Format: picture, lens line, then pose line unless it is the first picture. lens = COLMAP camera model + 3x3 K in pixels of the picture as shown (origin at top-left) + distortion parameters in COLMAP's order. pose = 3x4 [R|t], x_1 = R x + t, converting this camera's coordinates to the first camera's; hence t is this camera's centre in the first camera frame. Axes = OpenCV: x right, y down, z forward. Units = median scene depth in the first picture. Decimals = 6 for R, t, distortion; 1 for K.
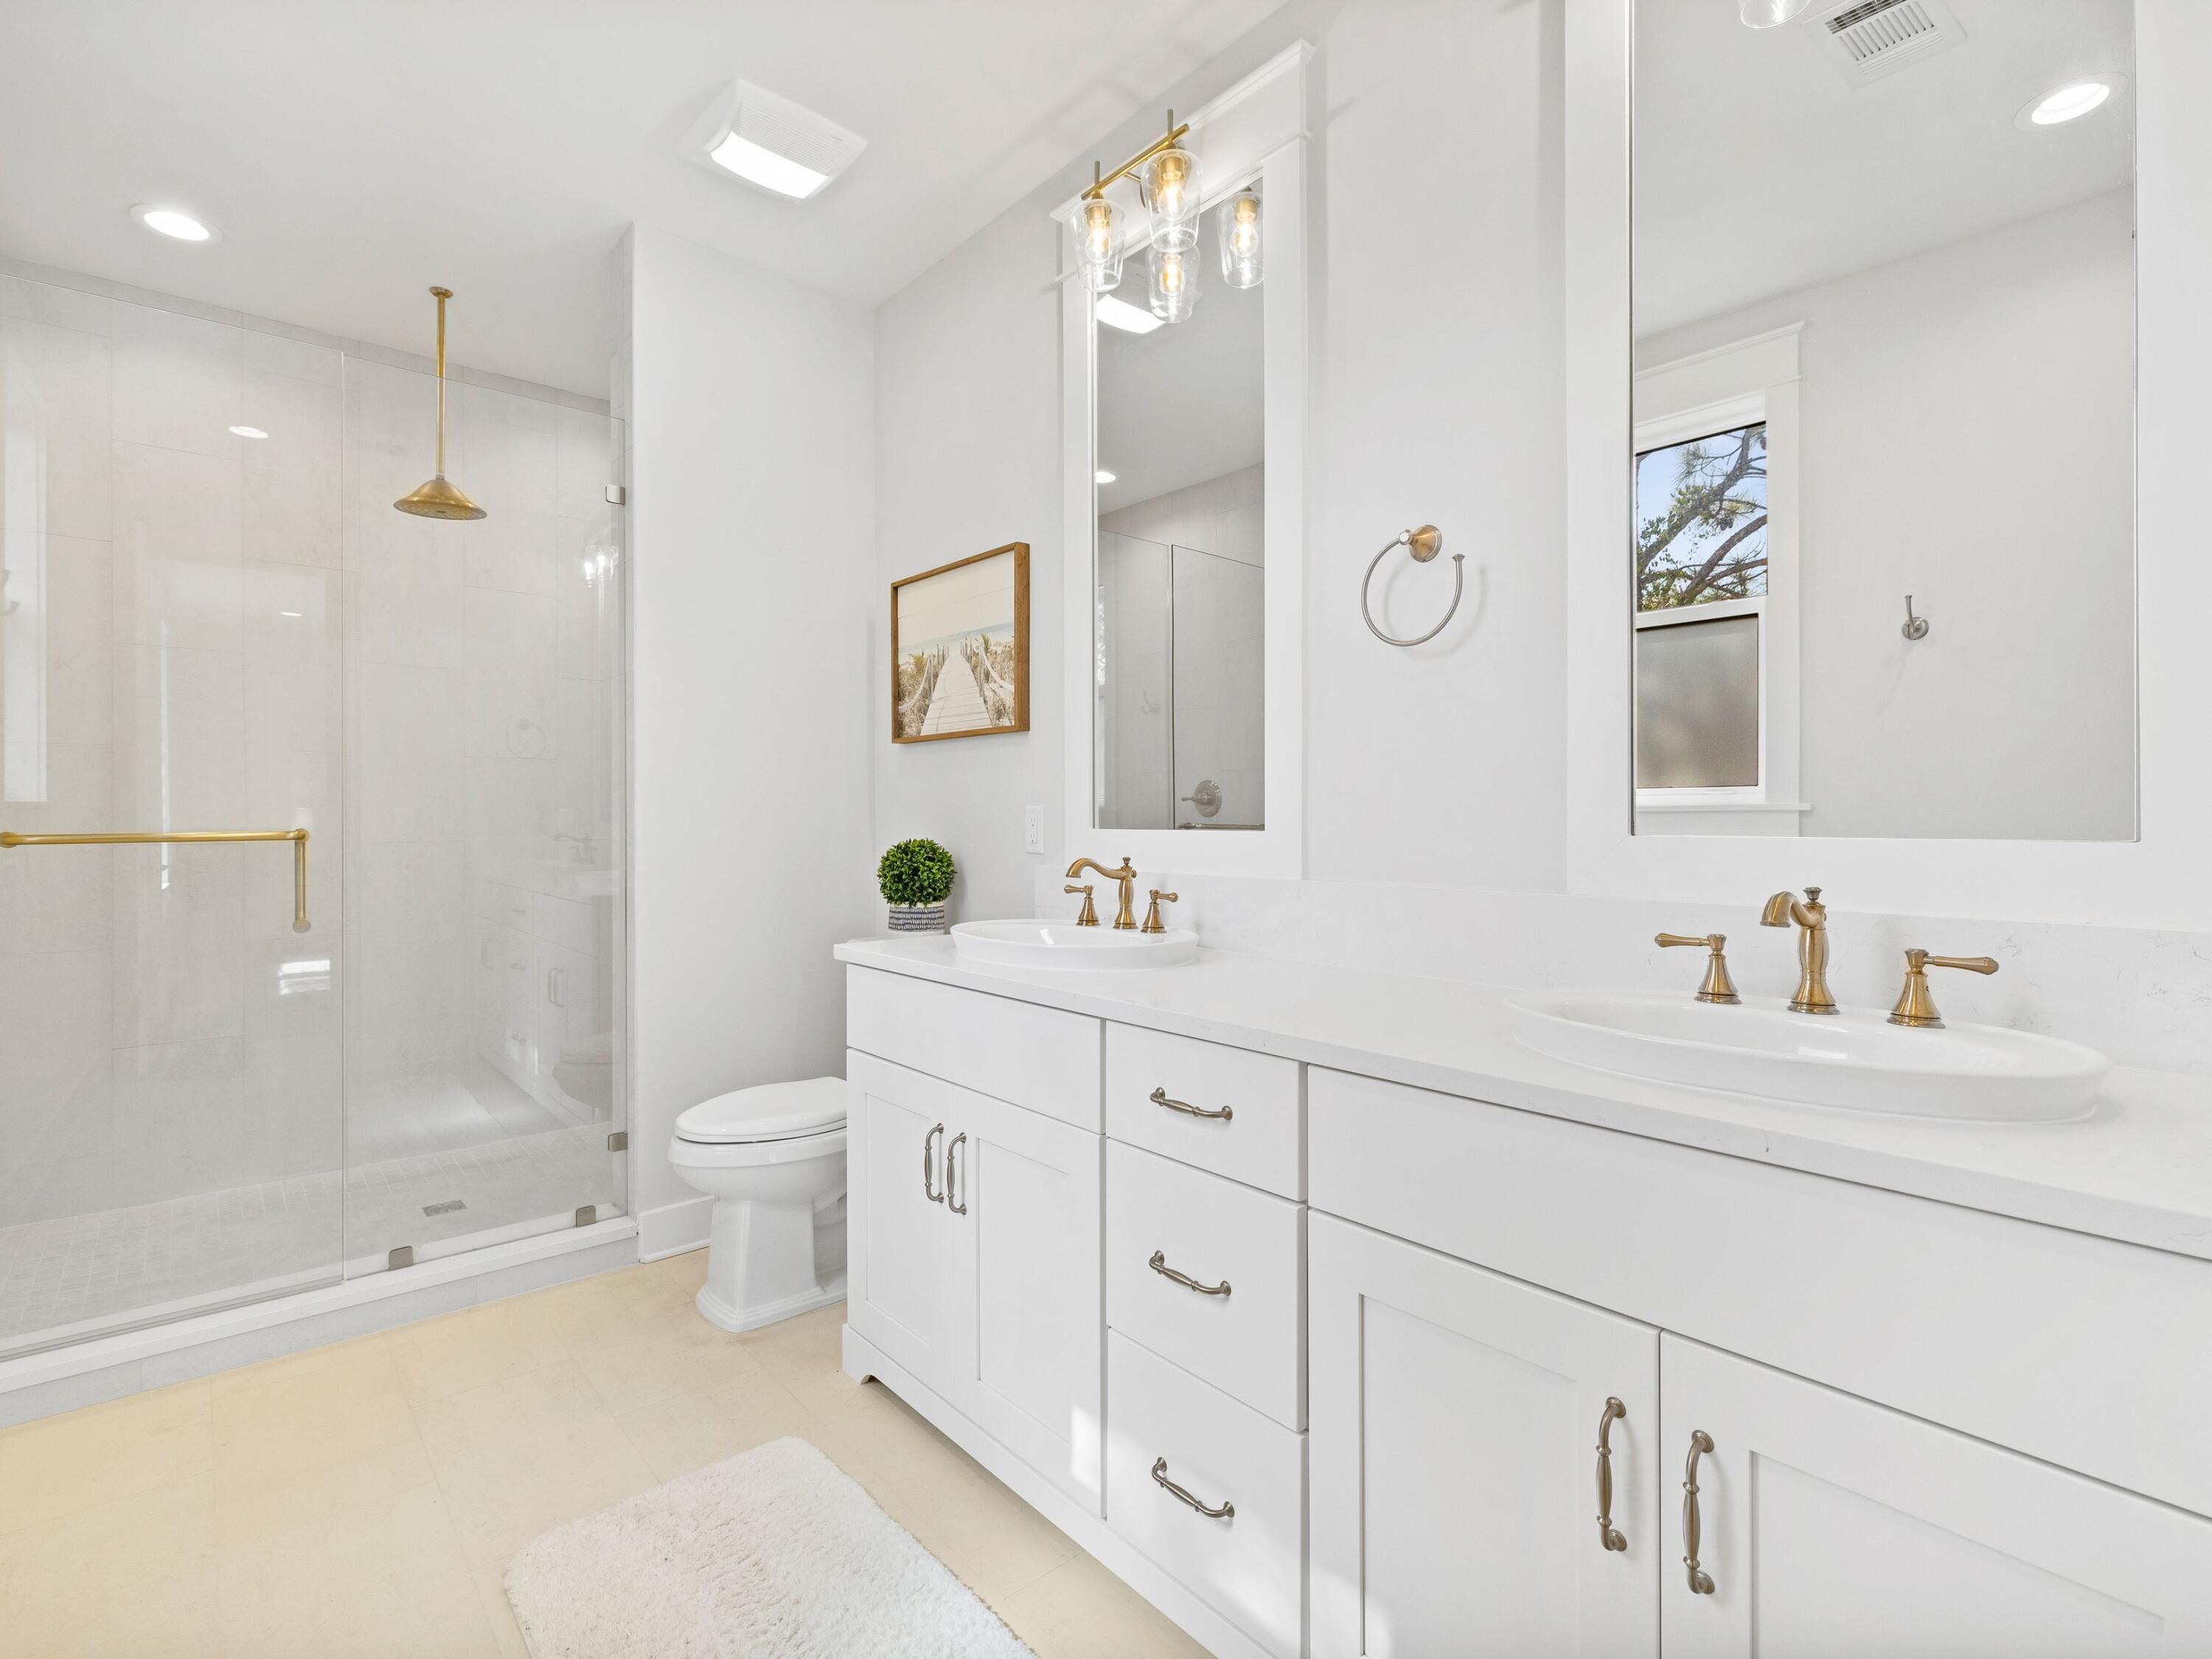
lens RADIAL K [[1044.8, 0, 1111.0], [0, 1044.8, 824.4], [0, 0, 1]] dist [-0.006177, -0.001095]
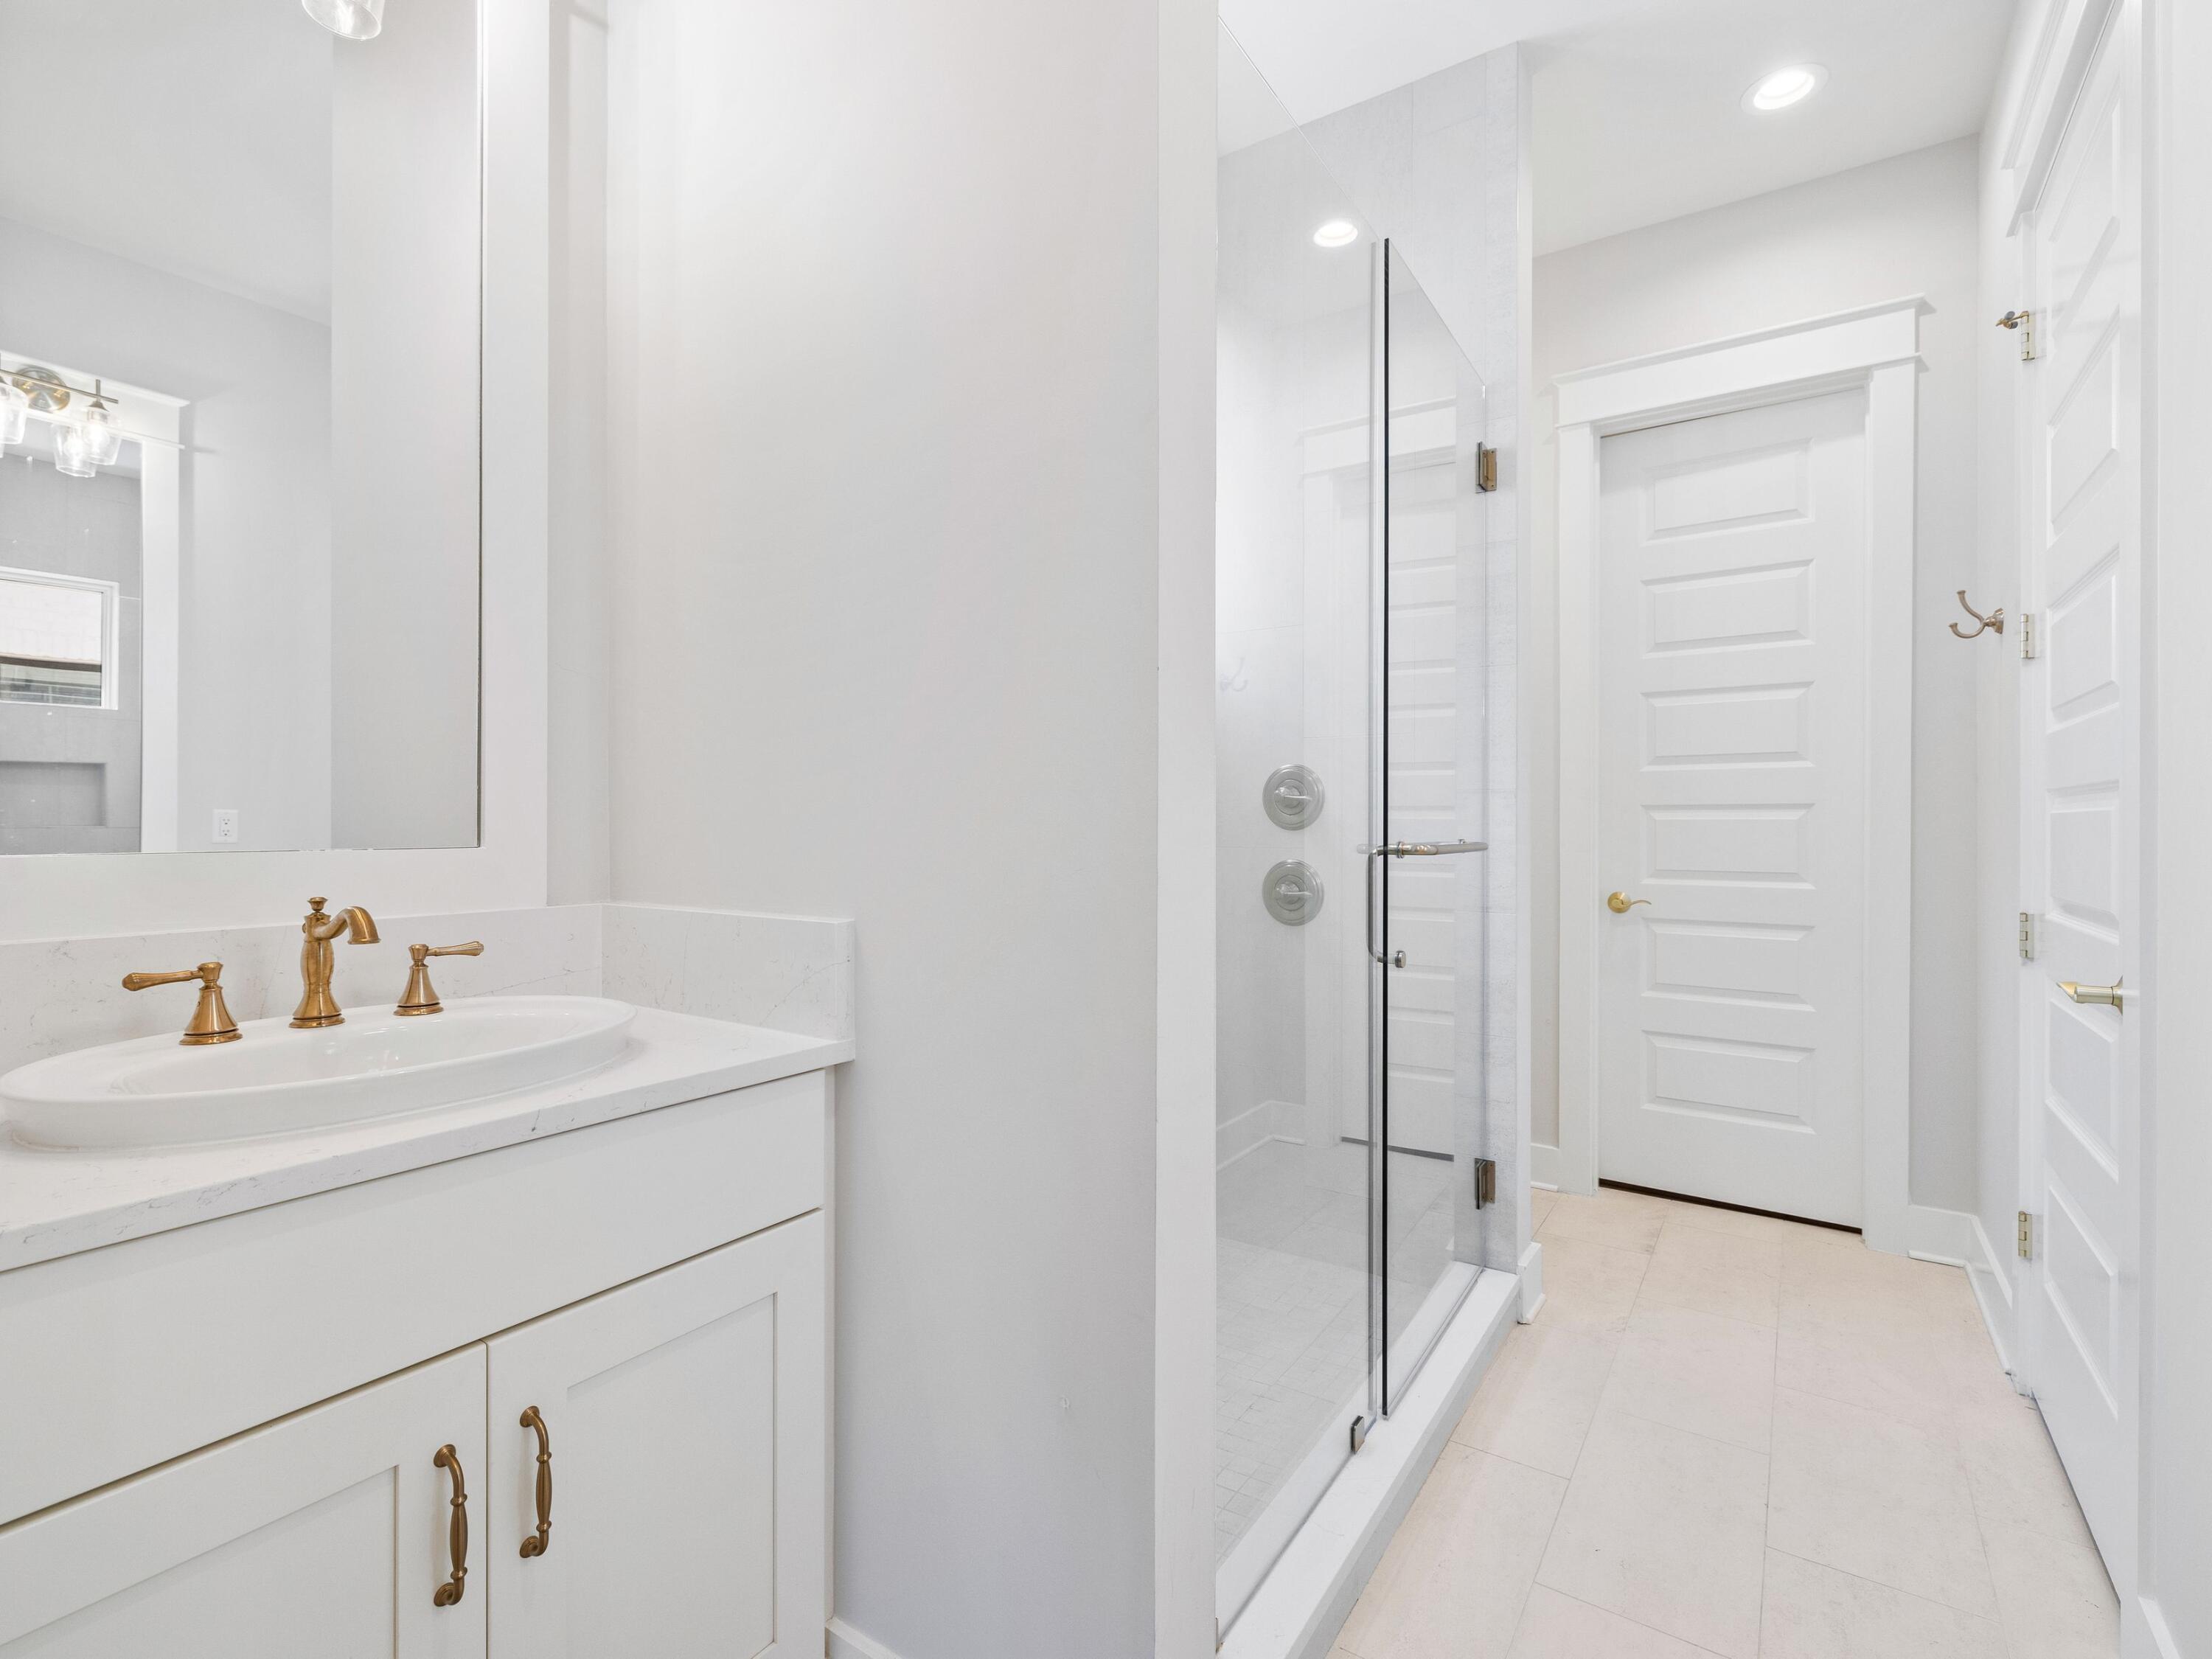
lens RADIAL K [[1044.8, 0, 1110.1], [0, 1044.8, 824.3], [0, 0, 1]] dist [-0.006177, -0.001095]
pose [[-0.239701, 0.000963, 0.970846, -0.489101], [0.005894, 0.999983, 0.000463, -0.005381], [-0.970829, 0.005833, -0.239702, 0.550265]]
